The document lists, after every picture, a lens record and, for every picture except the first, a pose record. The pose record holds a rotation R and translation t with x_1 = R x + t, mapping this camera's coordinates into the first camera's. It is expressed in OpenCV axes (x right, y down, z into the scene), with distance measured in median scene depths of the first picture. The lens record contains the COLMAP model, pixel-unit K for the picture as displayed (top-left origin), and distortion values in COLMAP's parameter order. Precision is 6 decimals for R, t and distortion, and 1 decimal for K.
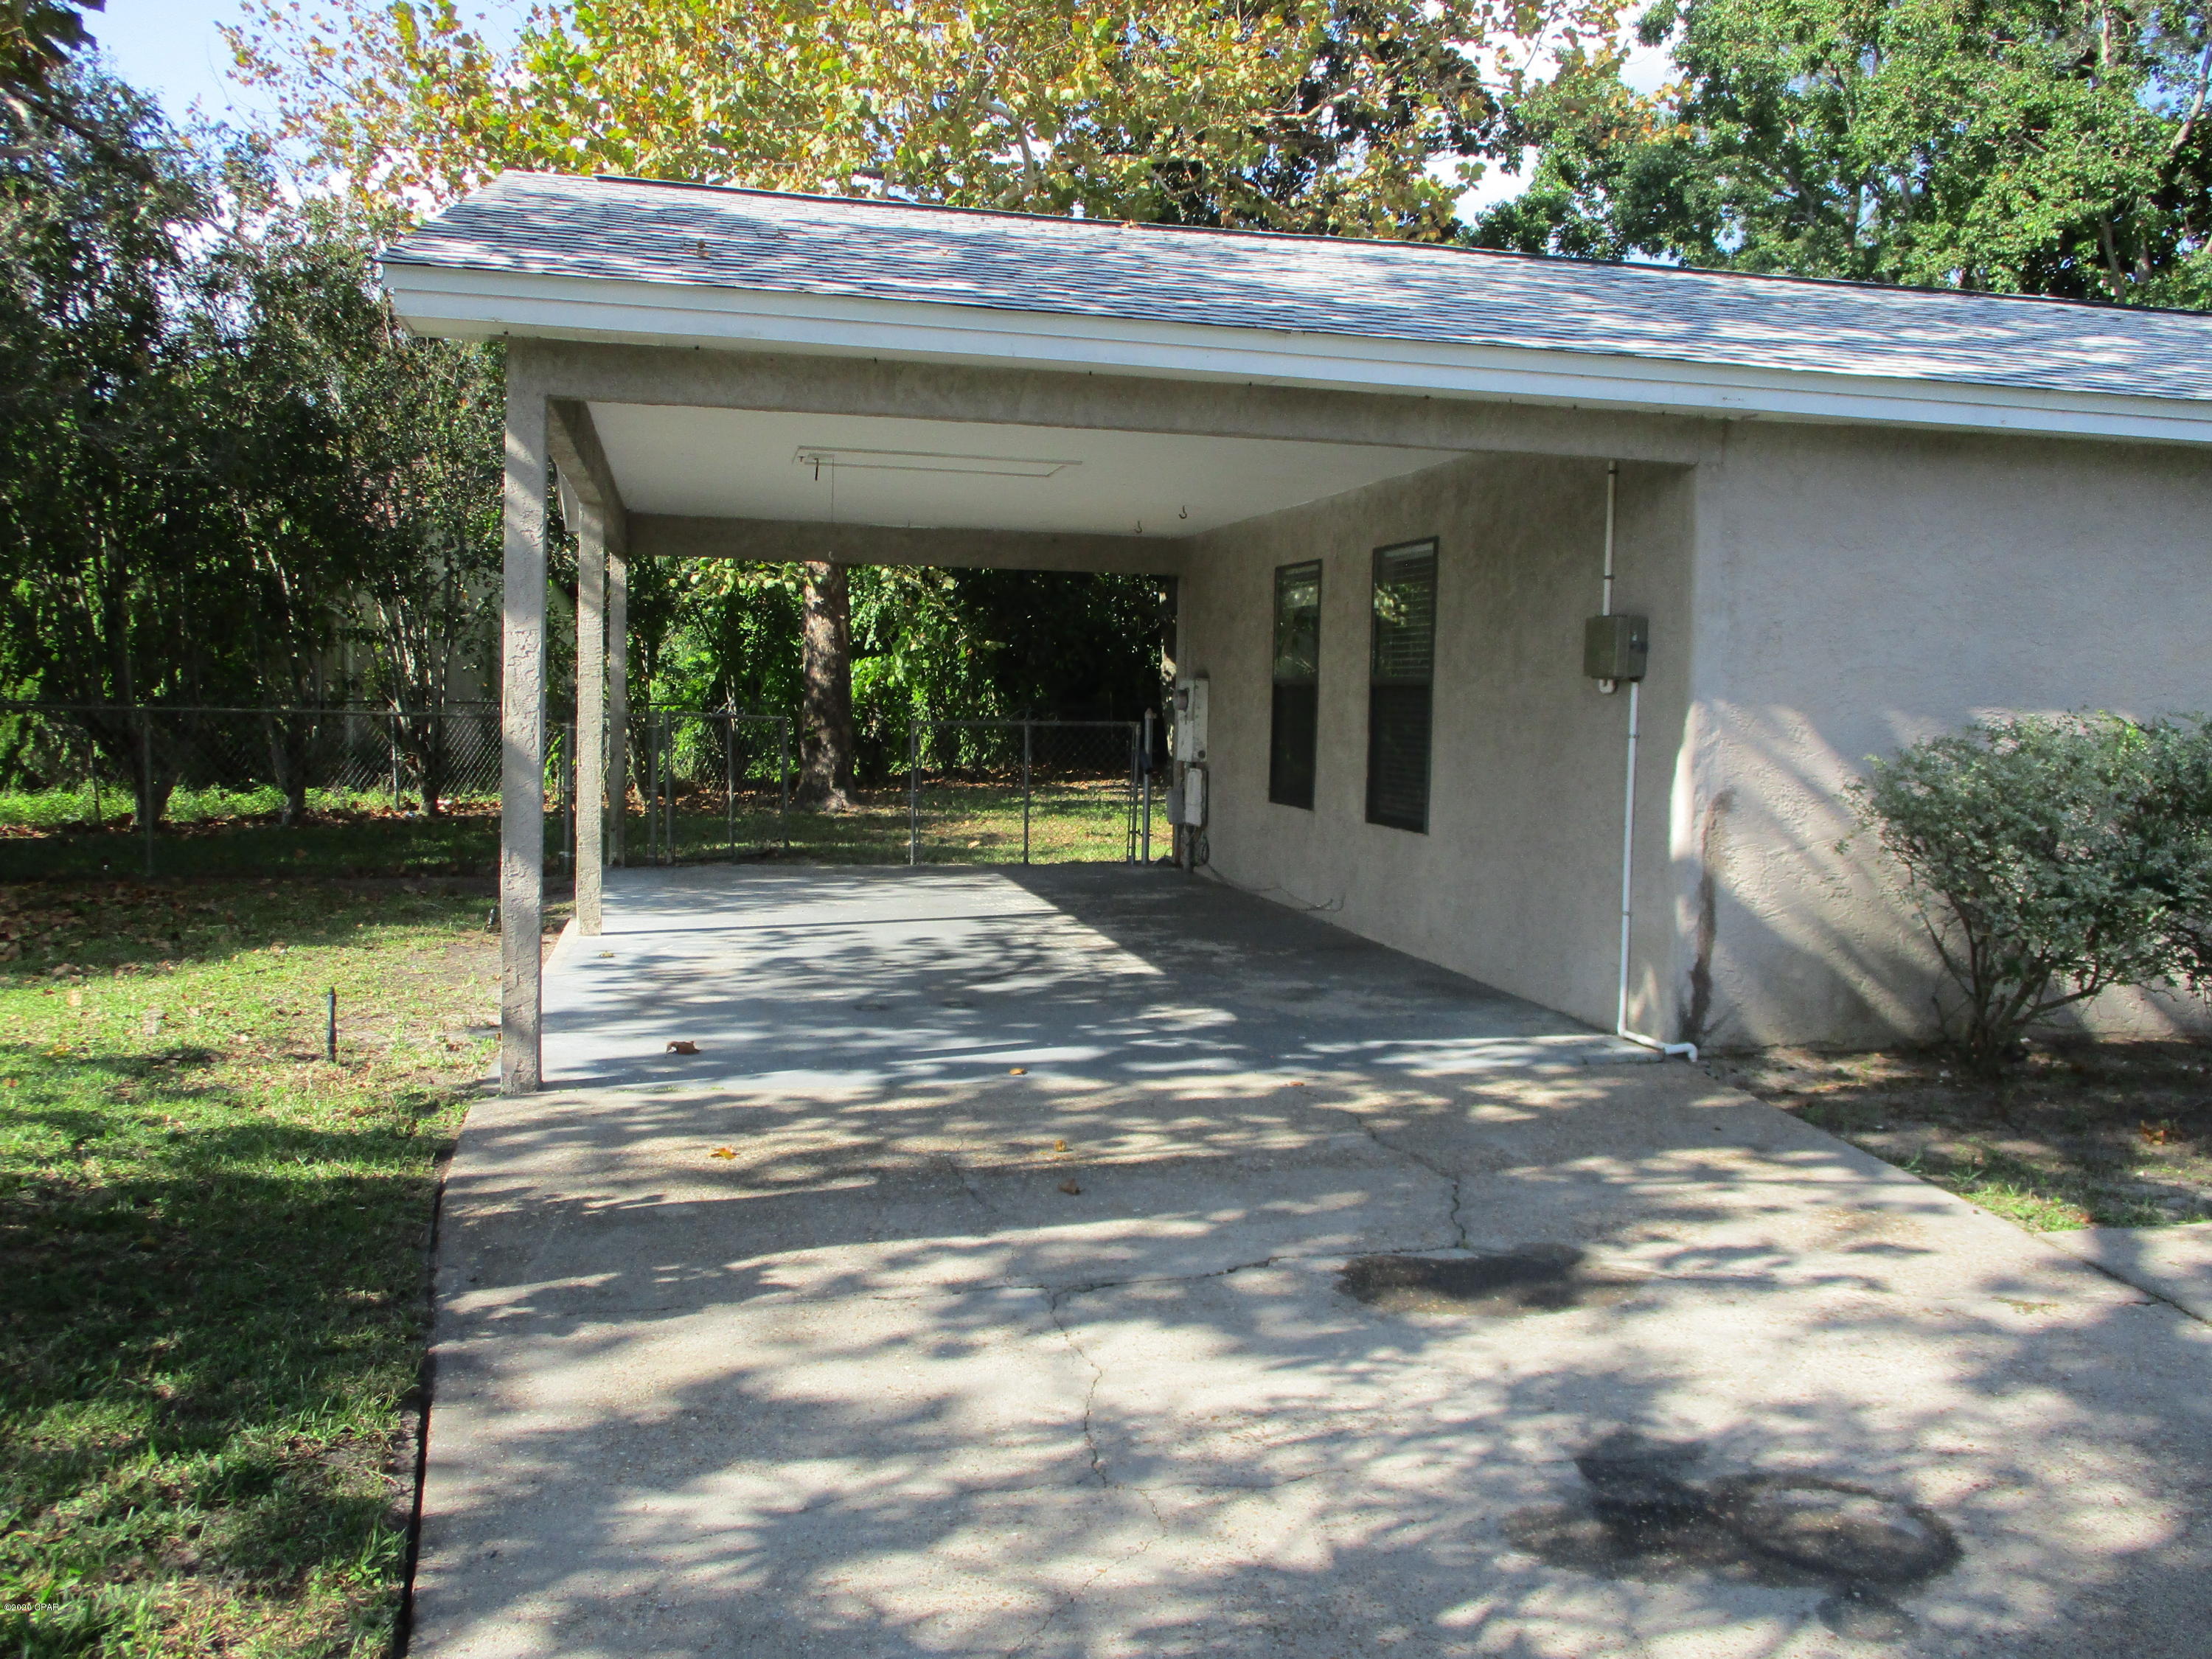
lens RADIAL K [[1830.2, 0, 1131.9], [0, 1830.2, 867.9], [0, 0, 1]] dist [-0.030740, 0.019846]
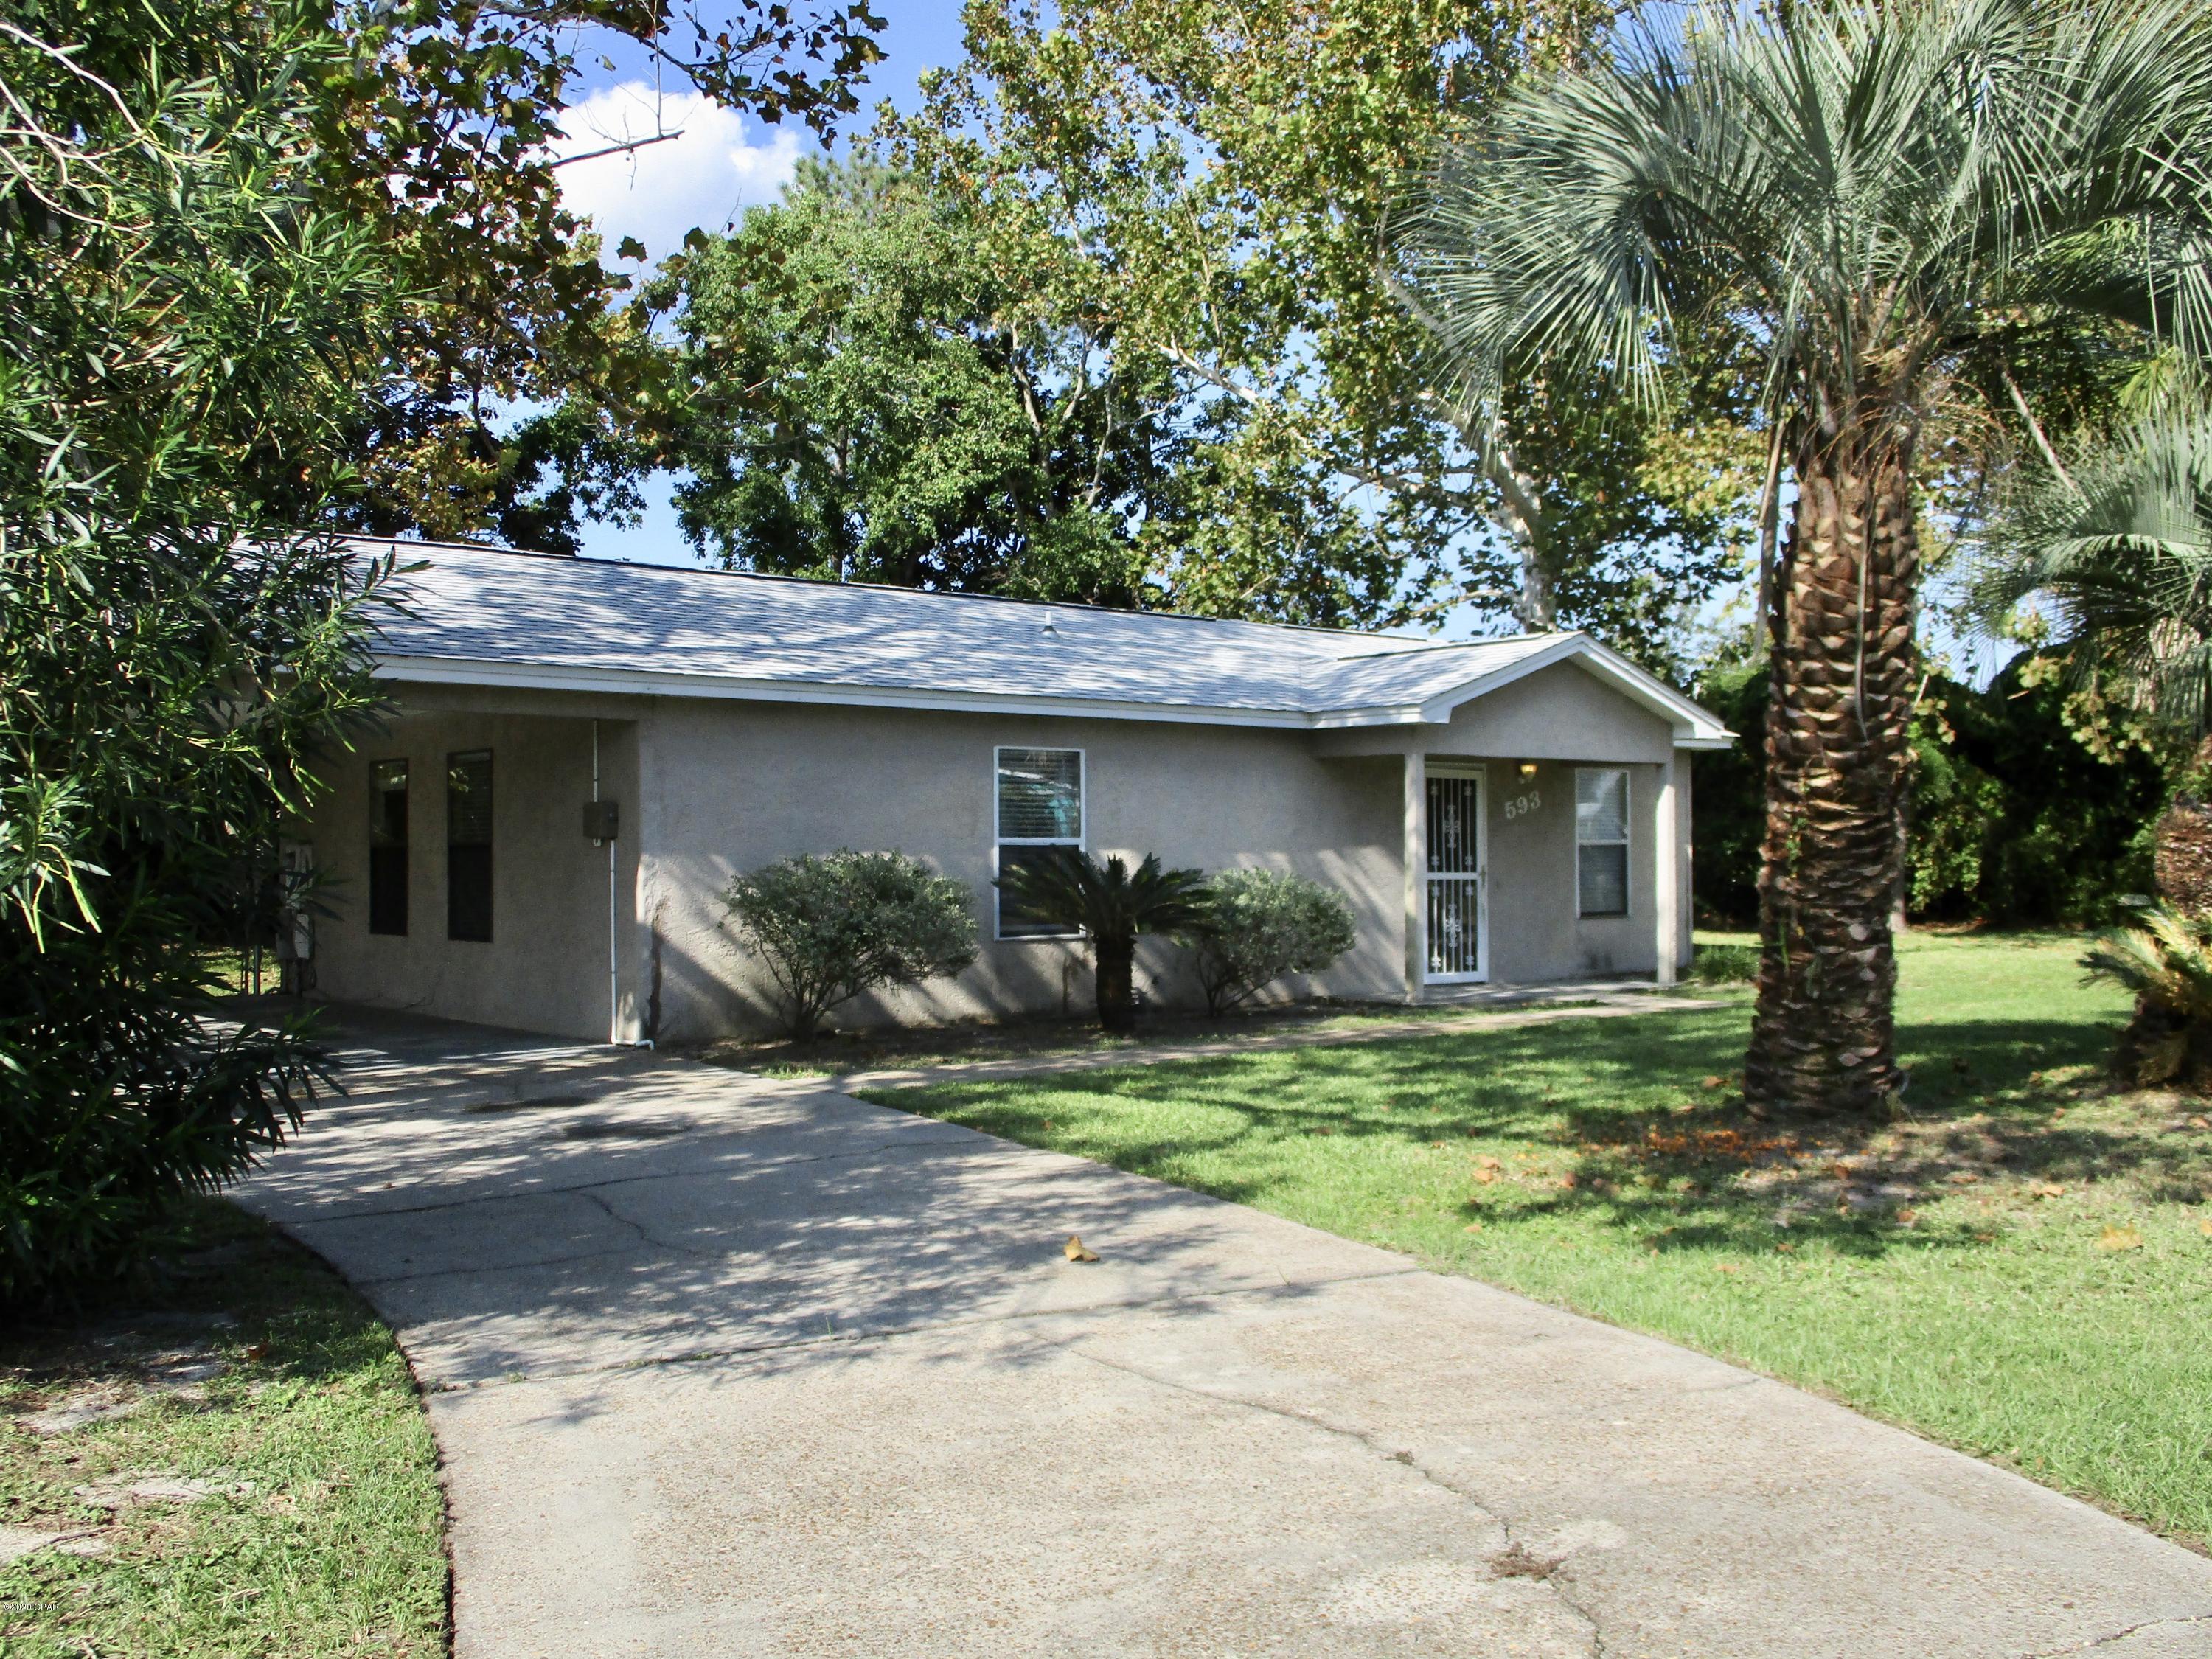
lens RADIAL K [[1997.6, 0, 1119.4], [0, 1997.6, 839.6], [0, 0, 1]] dist [-0.028790, 0.020949]
pose [[0.892365, -0.023201, 0.450718, -0.119484], [0.068621, 0.994041, -0.084692, 0.073140], [-0.446068, 0.106505, 0.888639, -0.717071]]
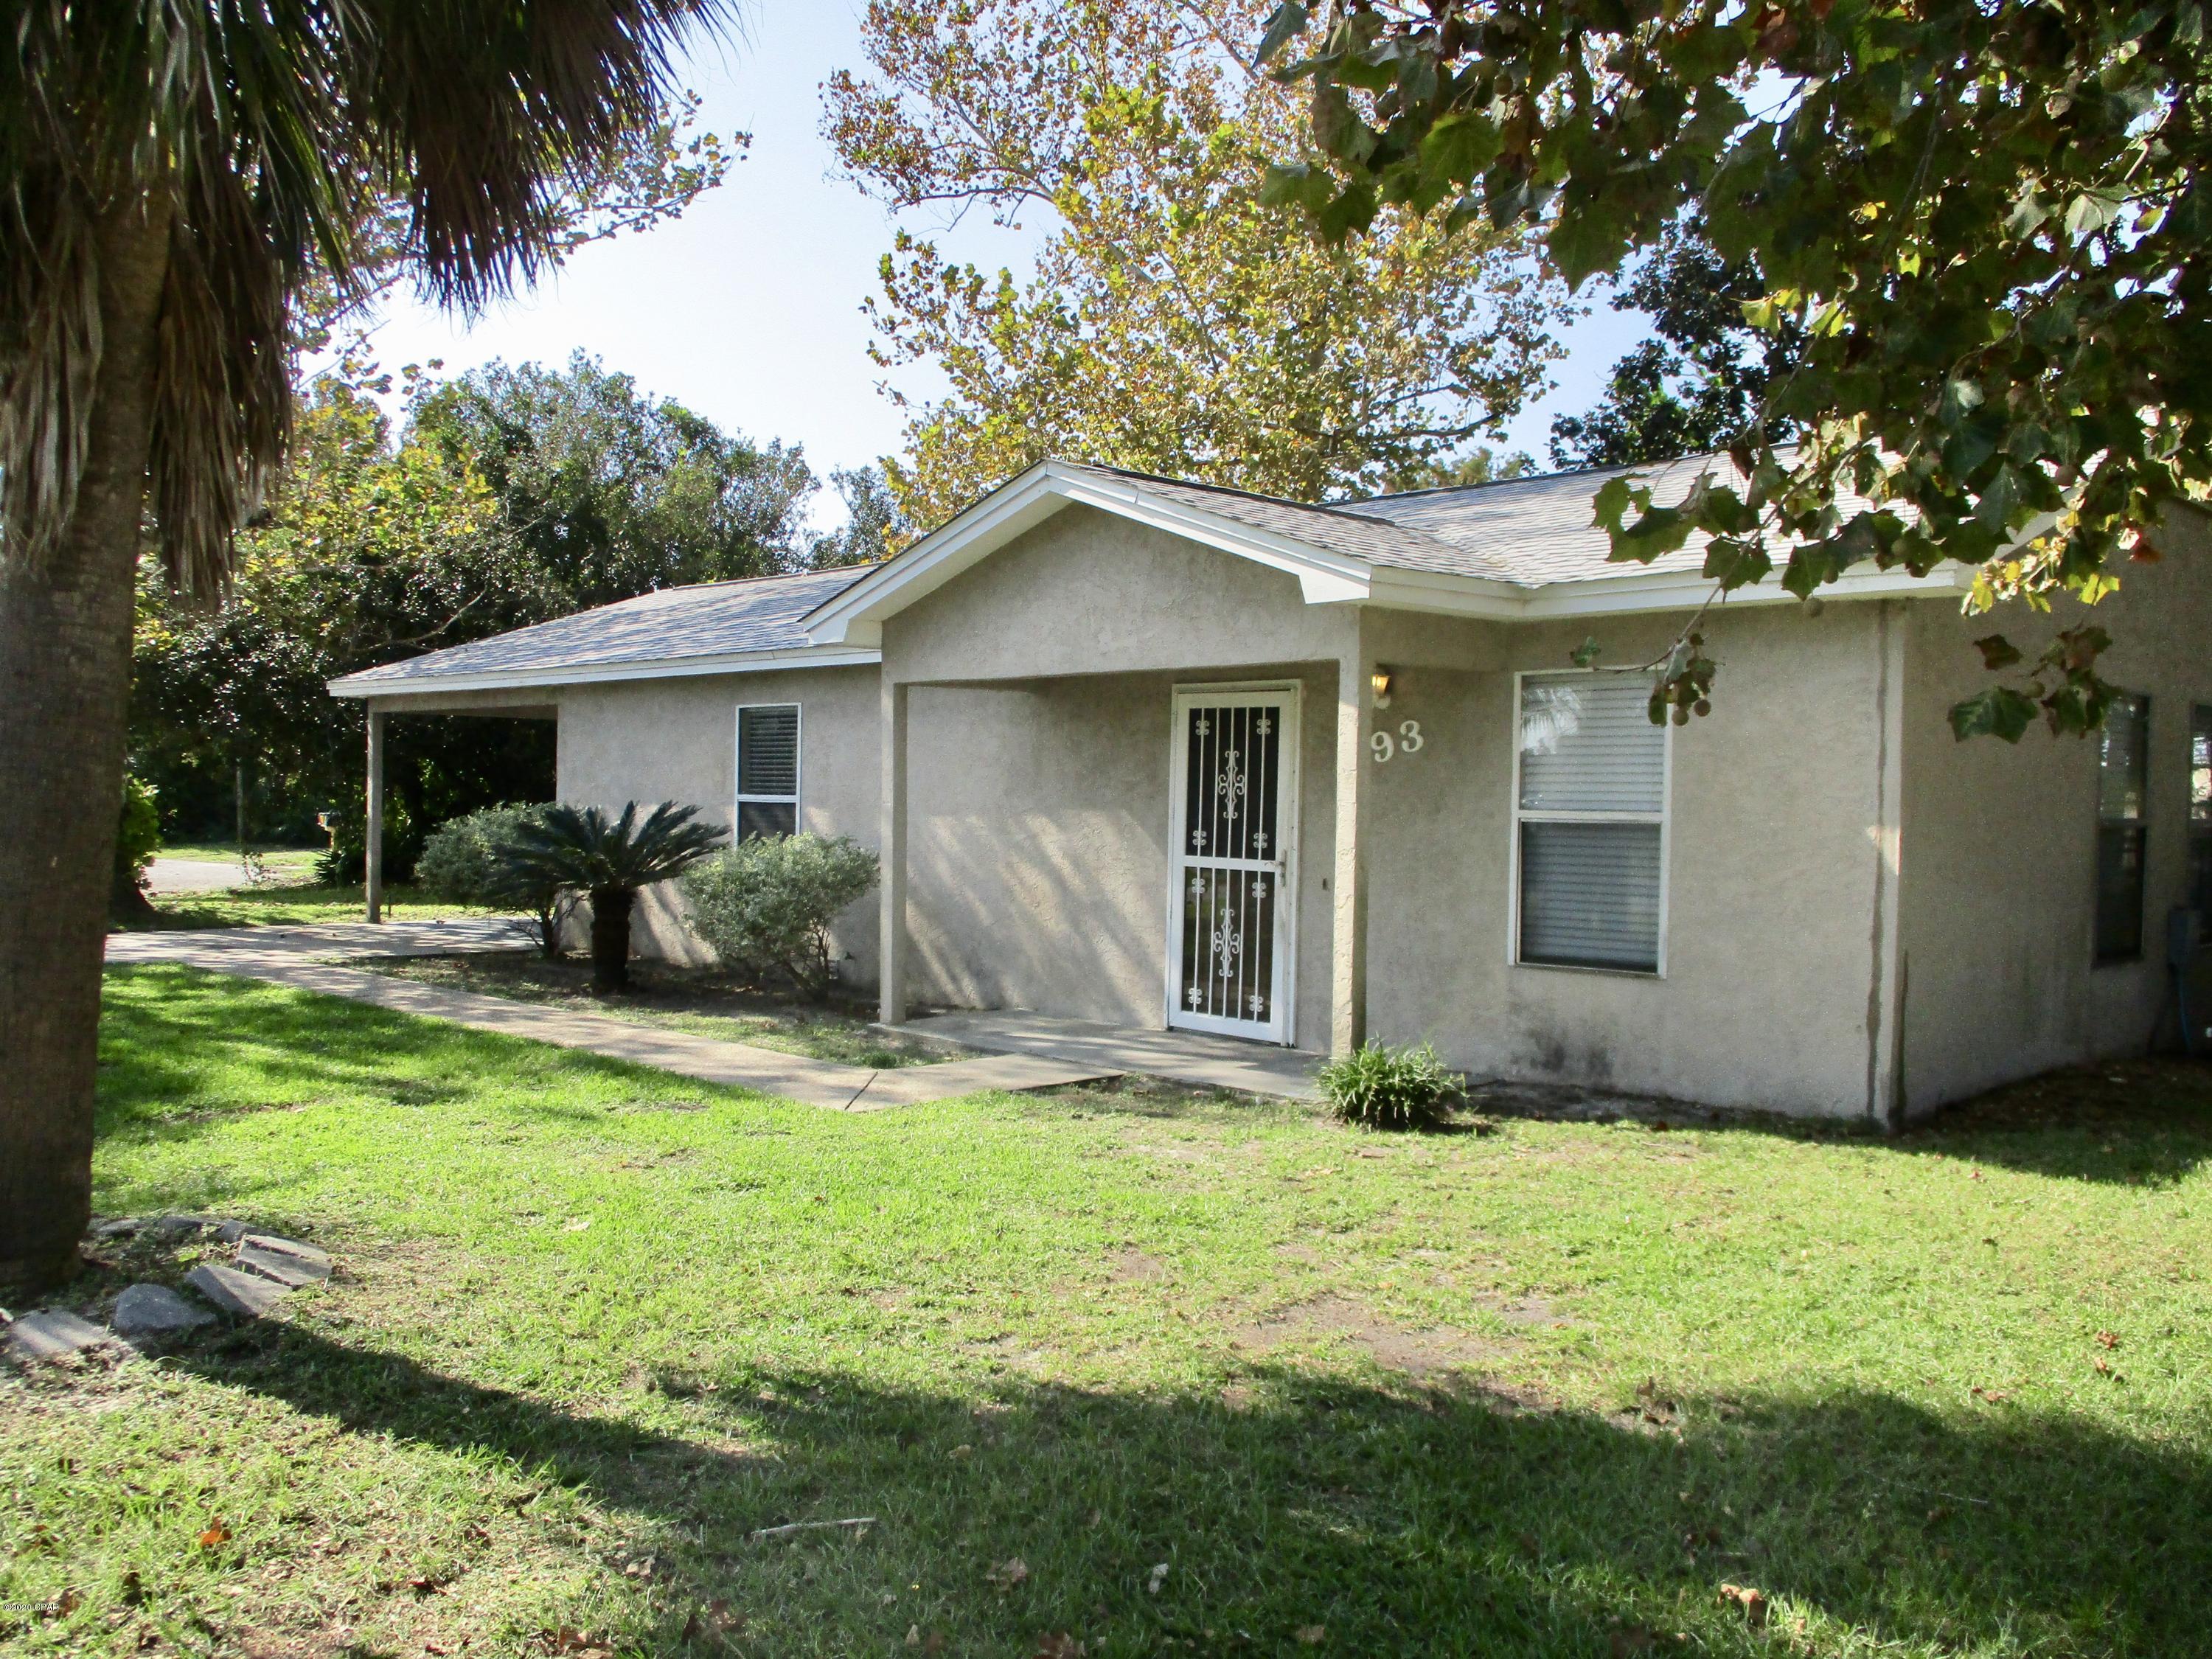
lens RADIAL K [[1830.2, 0, 1103.5], [0, 1830.2, 838.1], [0, 0, 1]] dist [-0.030740, 0.019846]
pose [[0.526230, 0.008618, -0.850299, 2.044025], [-0.082151, 0.995787, -0.040749, -0.000839], [0.846365, 0.091296, 0.524720, 0.258519]]
